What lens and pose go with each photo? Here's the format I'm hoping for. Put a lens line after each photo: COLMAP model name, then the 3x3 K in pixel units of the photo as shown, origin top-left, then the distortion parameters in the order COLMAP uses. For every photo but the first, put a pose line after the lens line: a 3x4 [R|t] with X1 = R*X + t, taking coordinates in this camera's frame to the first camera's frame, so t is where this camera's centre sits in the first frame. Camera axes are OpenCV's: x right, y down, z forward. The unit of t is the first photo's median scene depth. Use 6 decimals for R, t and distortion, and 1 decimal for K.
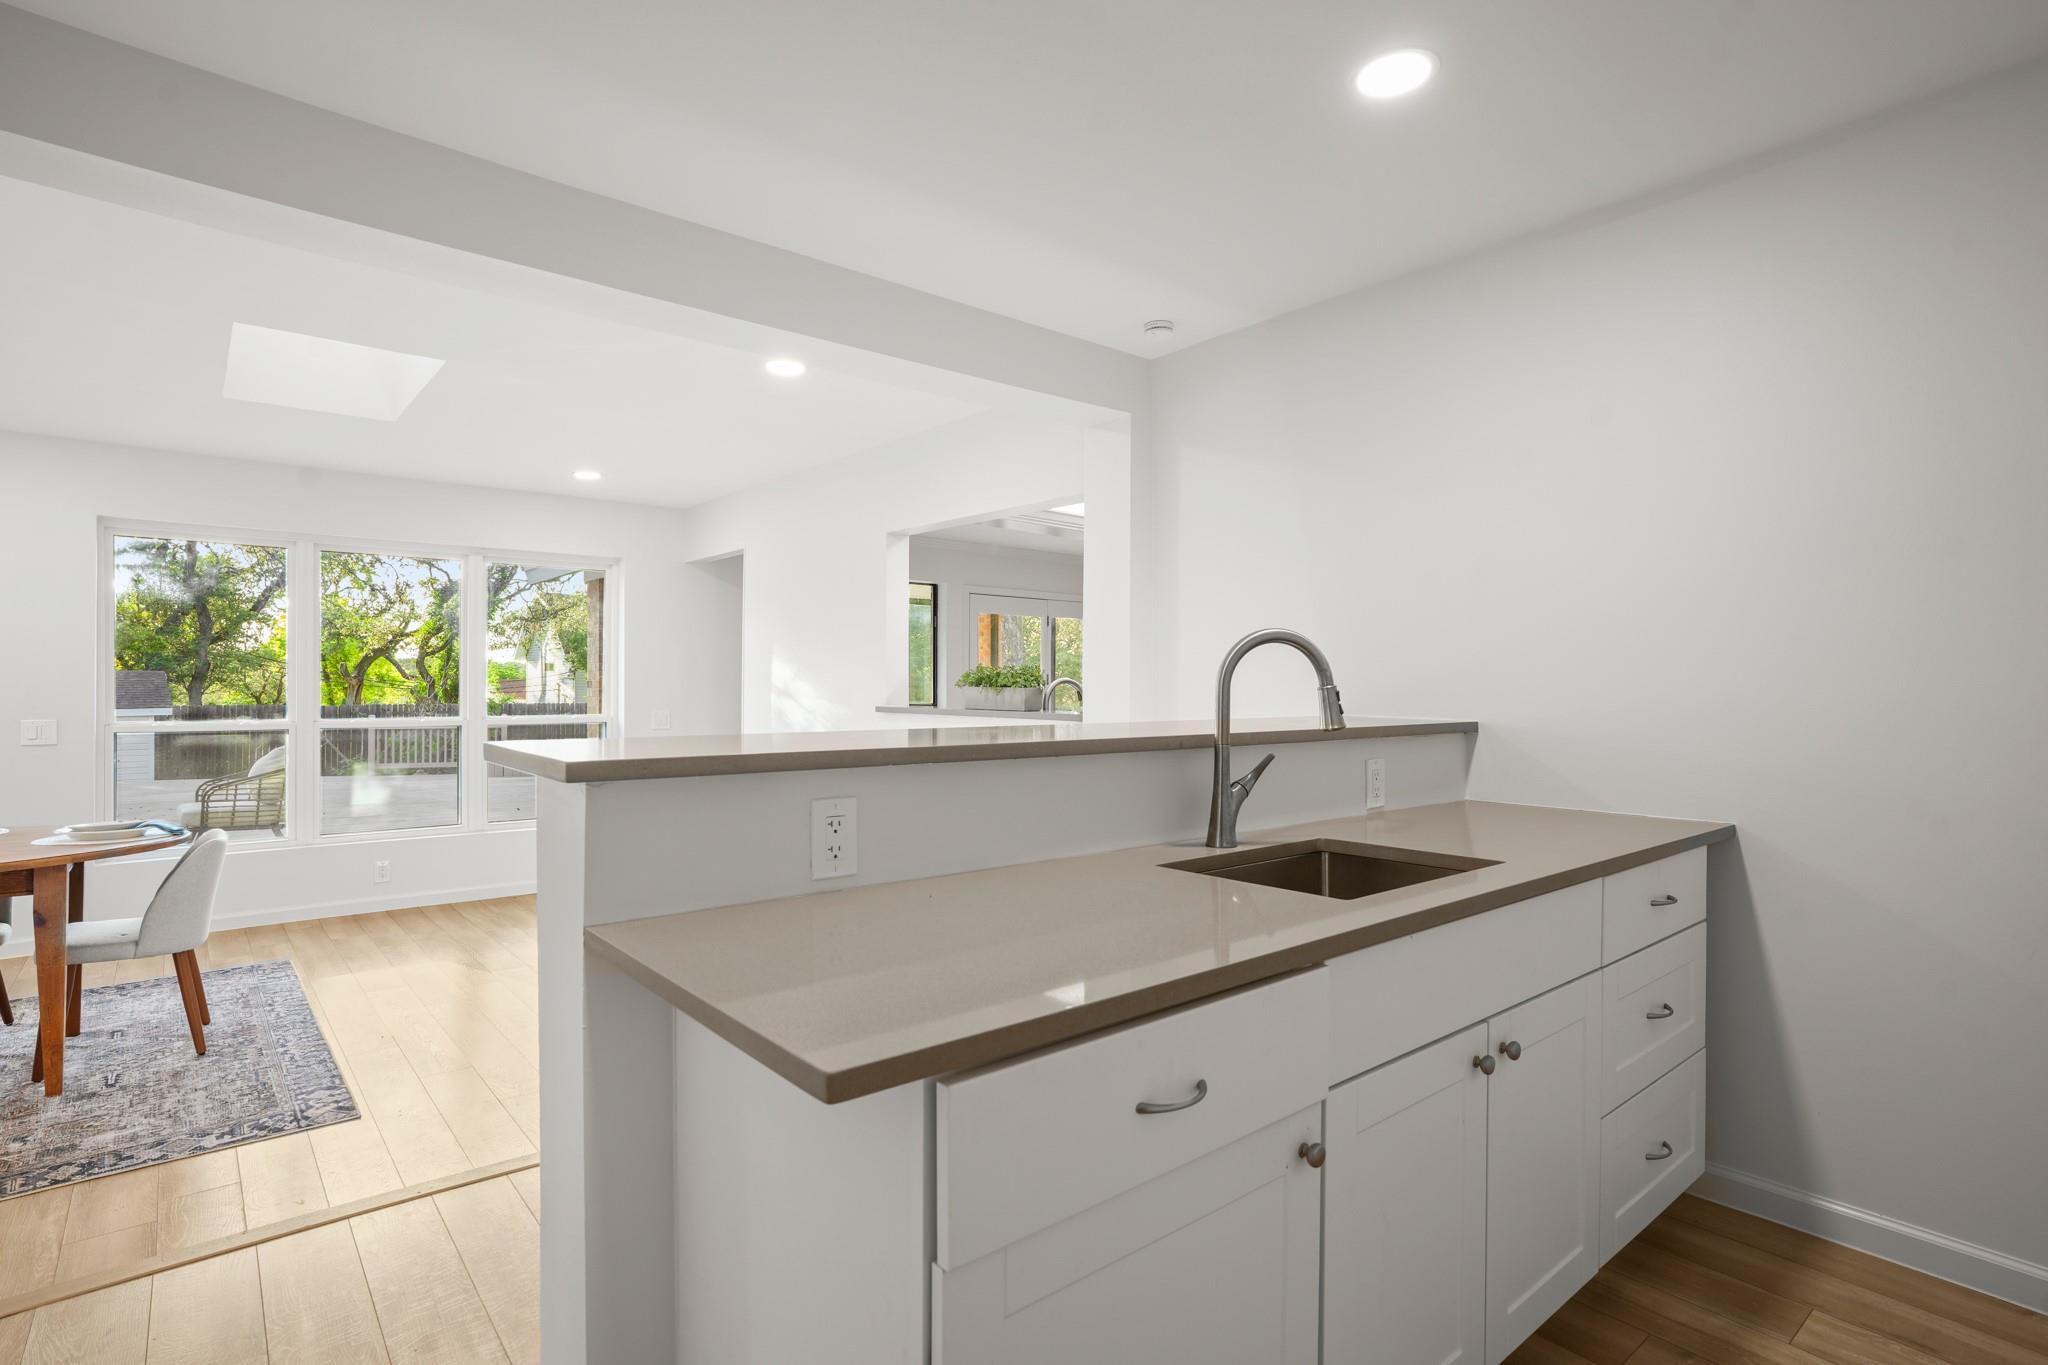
lens RADIAL K [[1000.0, 0, 1032.4], [0, 1000.0, 684.6], [0, 0, 1]] dist [-0.001838, 0.000323]
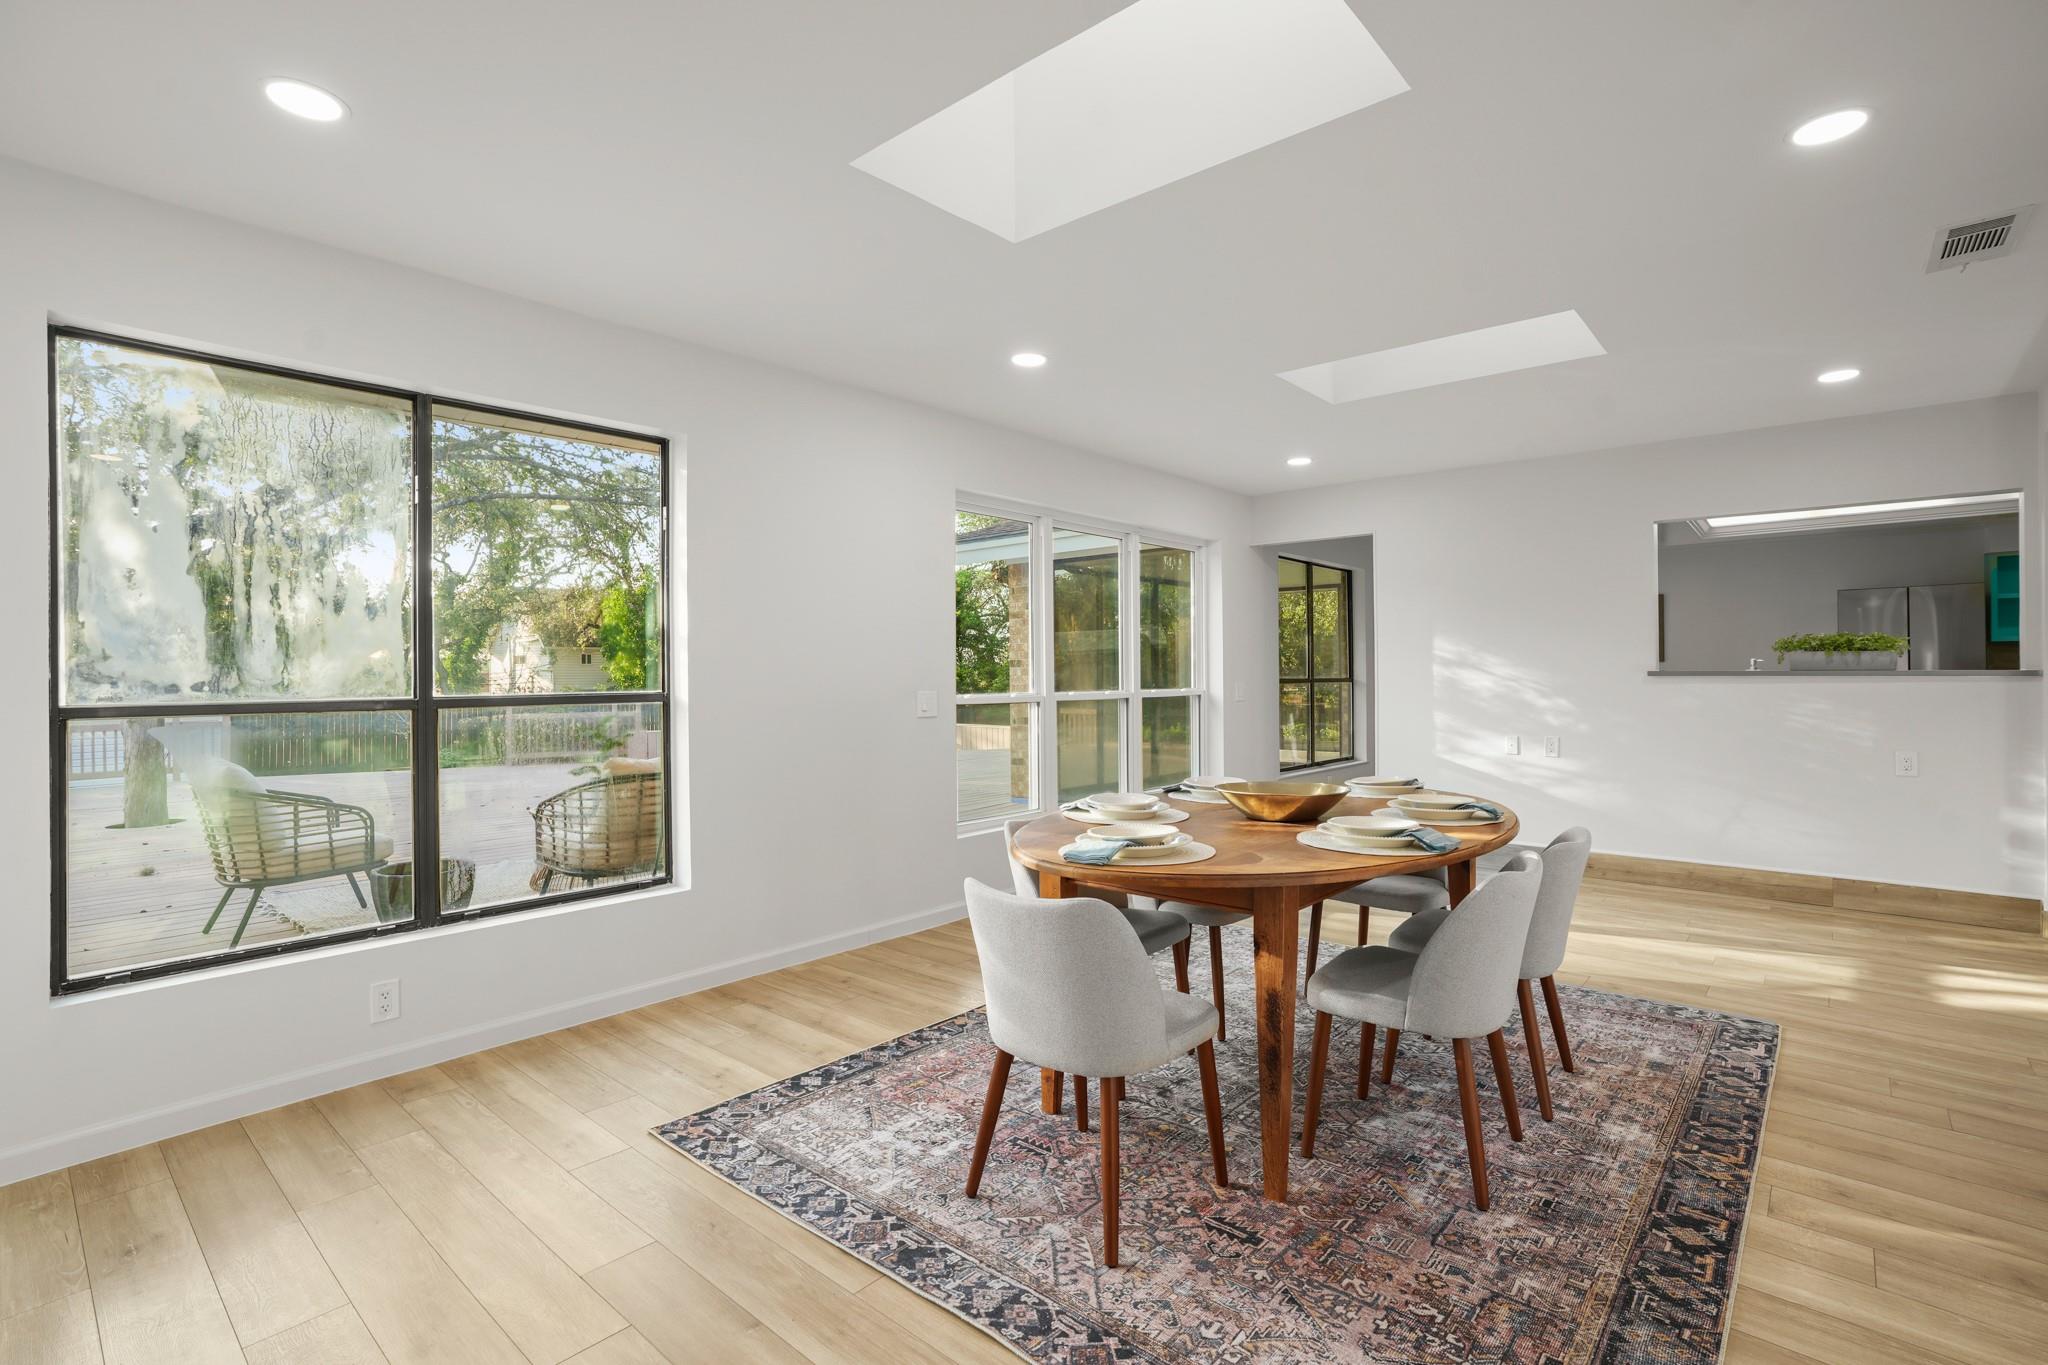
lens RADIAL K [[940.2, 0, 1015.4], [0, 940.2, 680.5], [0, 0, 1]] dist [-0.005484, -0.000333]
pose [[0.992721, -0.008371, 0.120144, -0.749150], [0.007769, 0.999955, 0.005475, 0.015539], [-0.120185, -0.004502, 0.992741, 0.032437]]
